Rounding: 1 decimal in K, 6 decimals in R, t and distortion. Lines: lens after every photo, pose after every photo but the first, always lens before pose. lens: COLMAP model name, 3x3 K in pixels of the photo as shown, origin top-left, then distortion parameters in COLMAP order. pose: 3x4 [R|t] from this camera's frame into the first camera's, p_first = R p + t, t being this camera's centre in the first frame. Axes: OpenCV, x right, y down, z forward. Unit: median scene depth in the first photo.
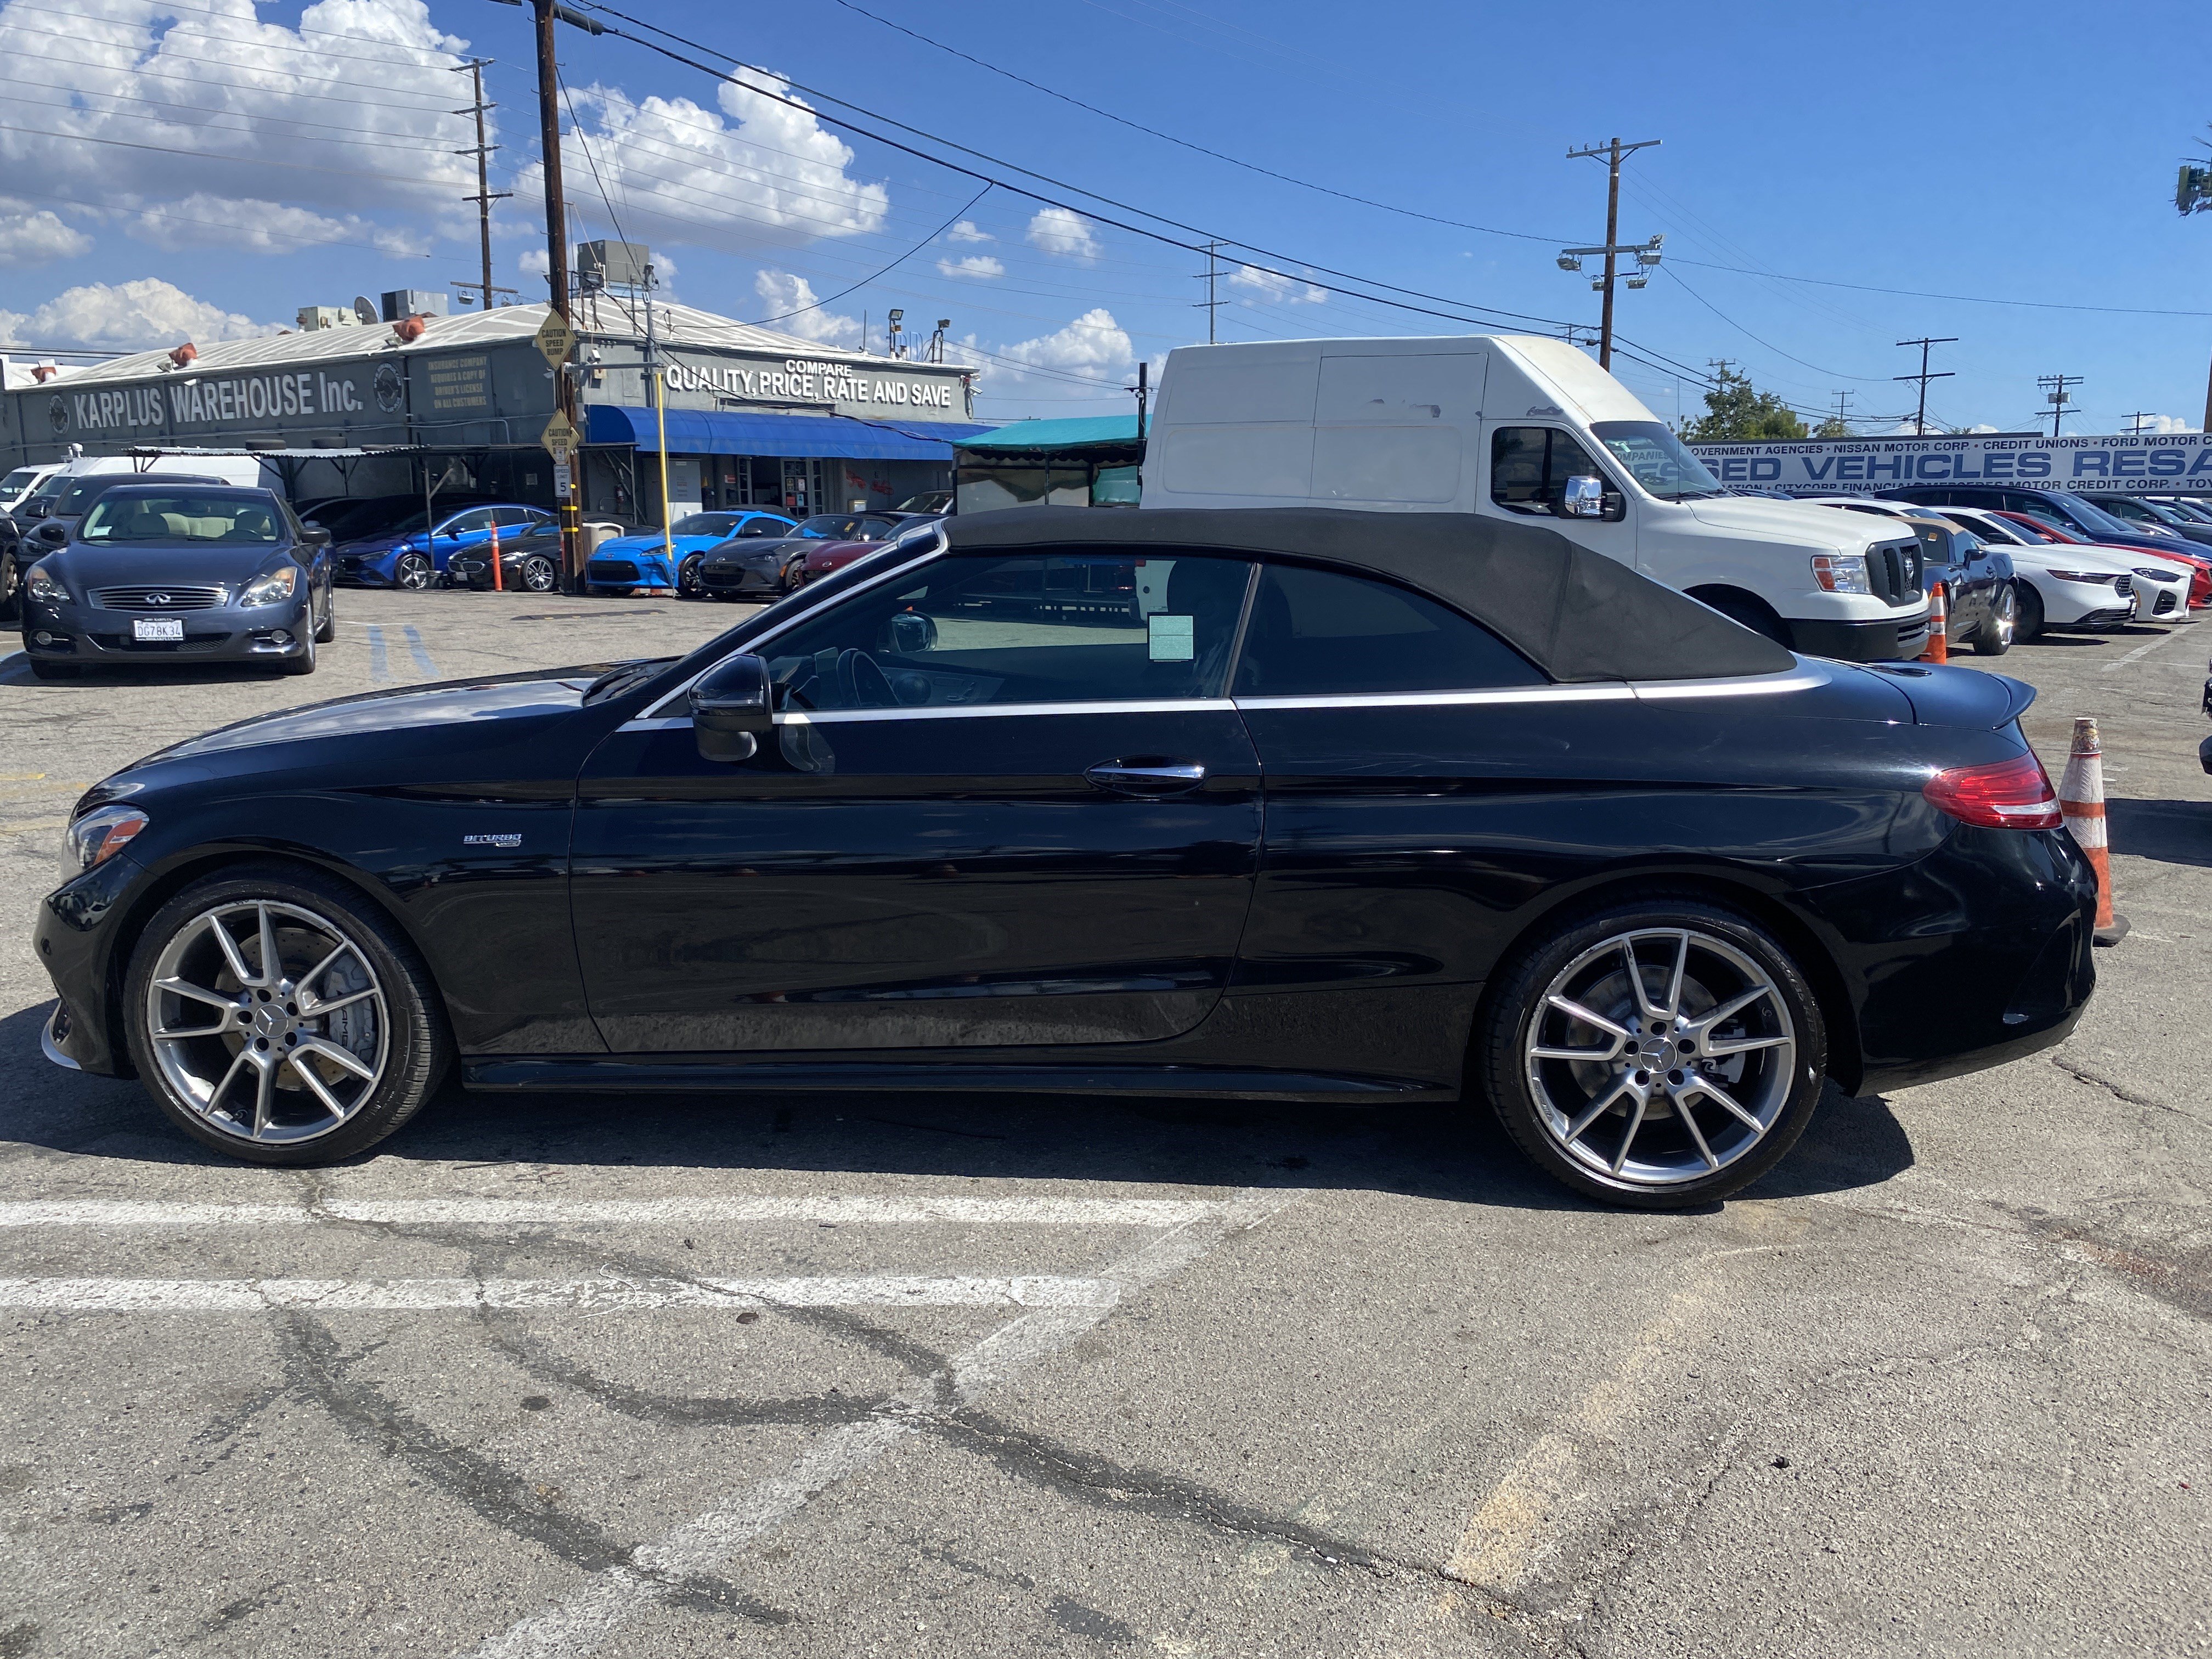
lens RADIAL K [[1703.4, 0, 1073.1], [0, 1703.4, 858.2], [0, 0, 1]] dist [0.003229, -0.002479]
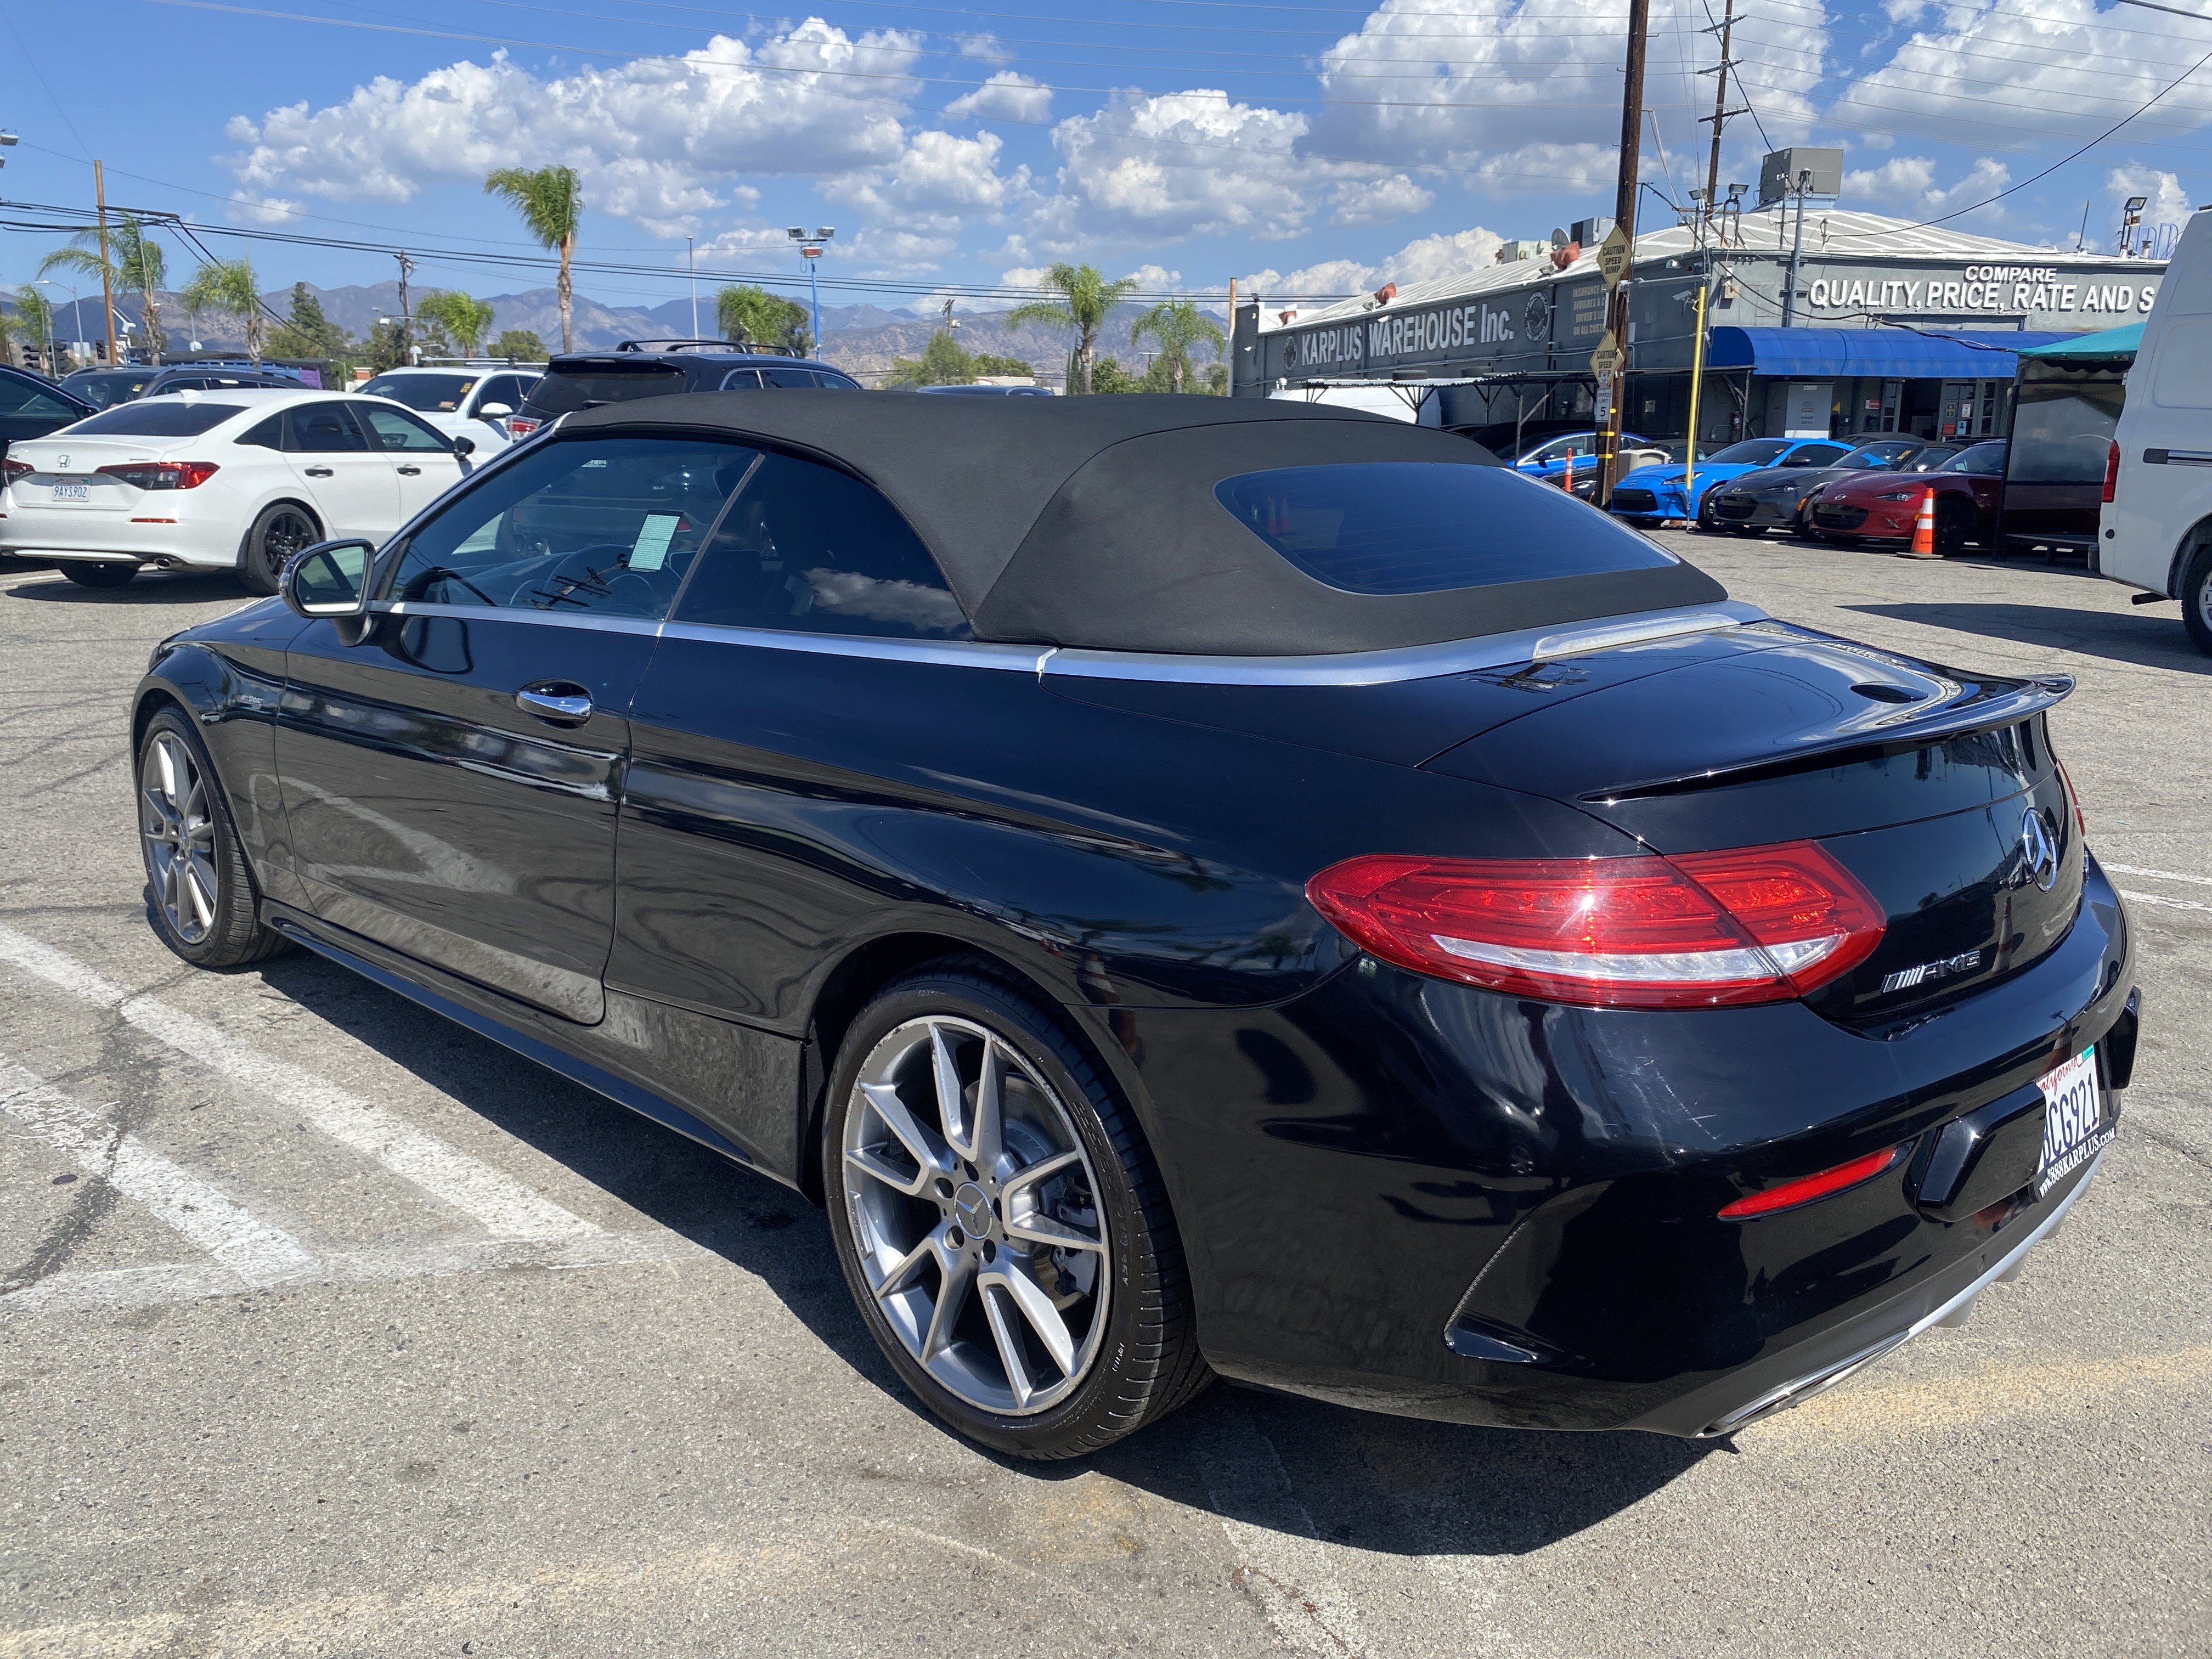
lens RADIAL K [[1733.7, 0, 1101.5], [0, 1733.7, 808.1], [0, 0, 1]] dist [-0.000976, 0.004844]
pose [[0.773105, 0.137532, -0.619187, 0.225410], [-0.134134, 0.989581, 0.052326, -0.021148], [0.619932, 0.042601, 0.783498, 0.144391]]
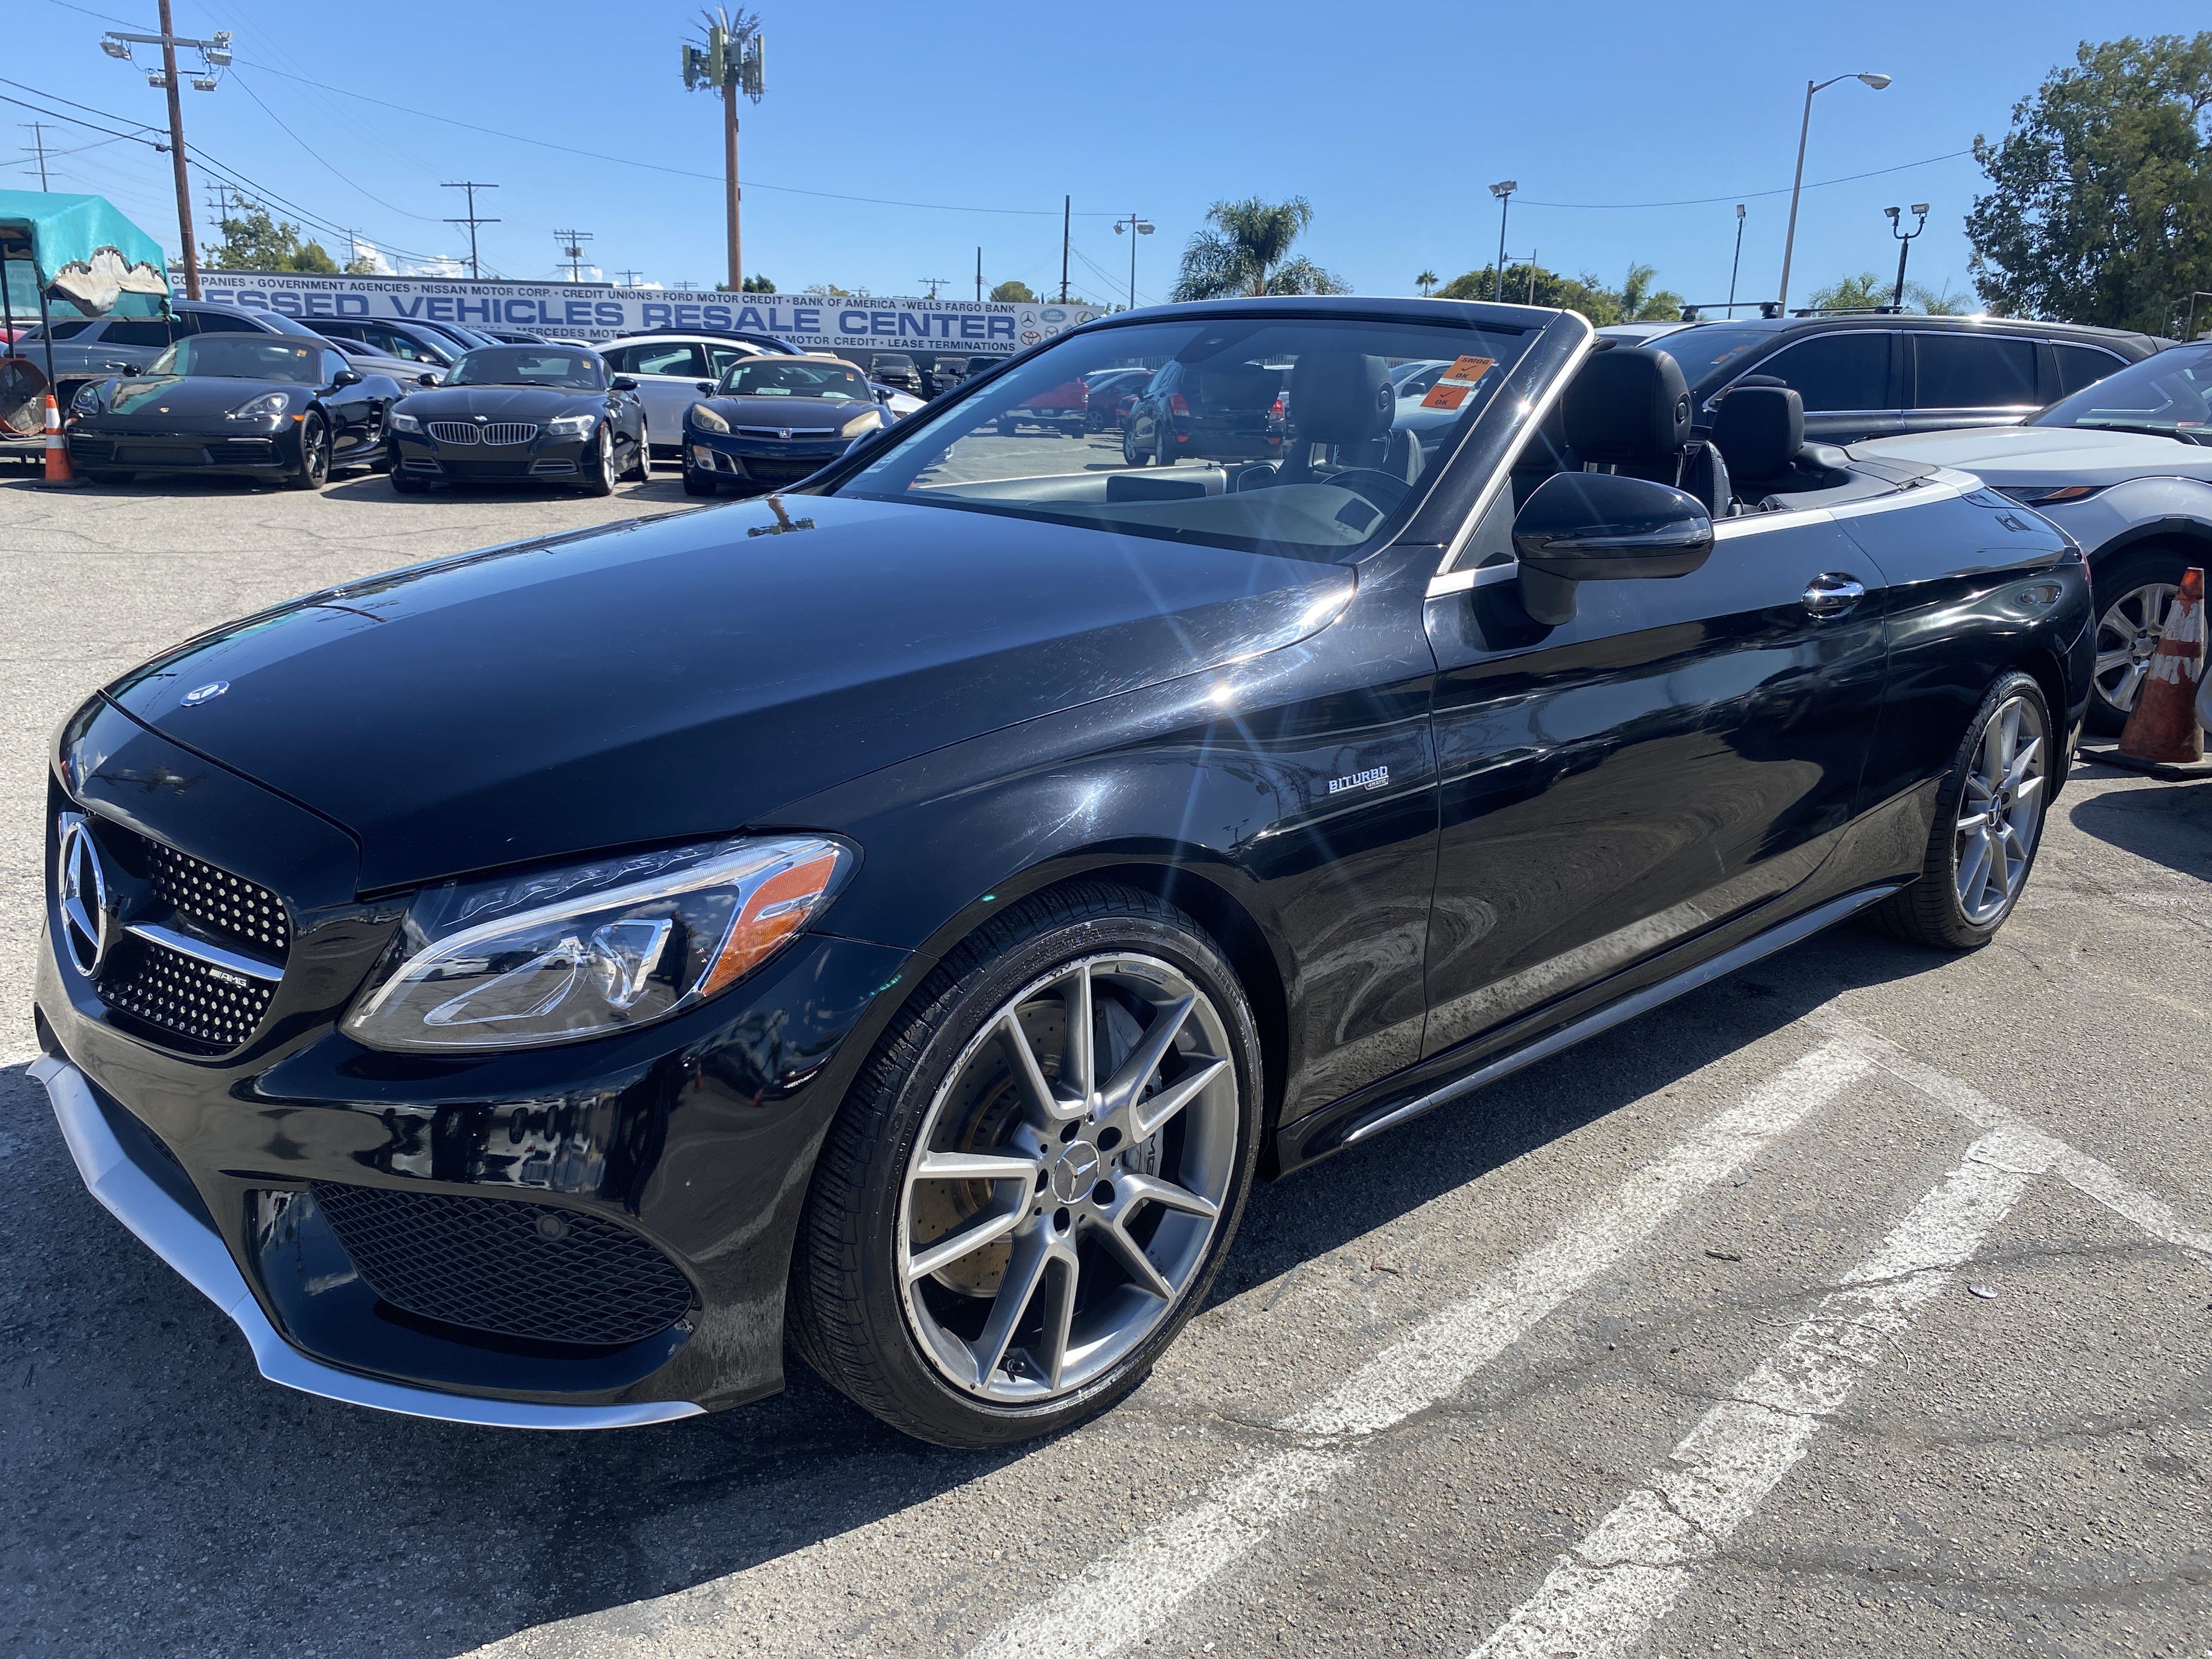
lens RADIAL K [[1720.9, 0, 1106.0], [0, 1720.9, 829.5], [0, 0, 1]] dist [0.002687, -0.006225]
pose [[0.669866, -0.170398, 0.722665, -0.259512], [0.120990, 0.985351, 0.120187, -0.024069], [-0.732558, 0.006926, 0.680669, 0.189168]]
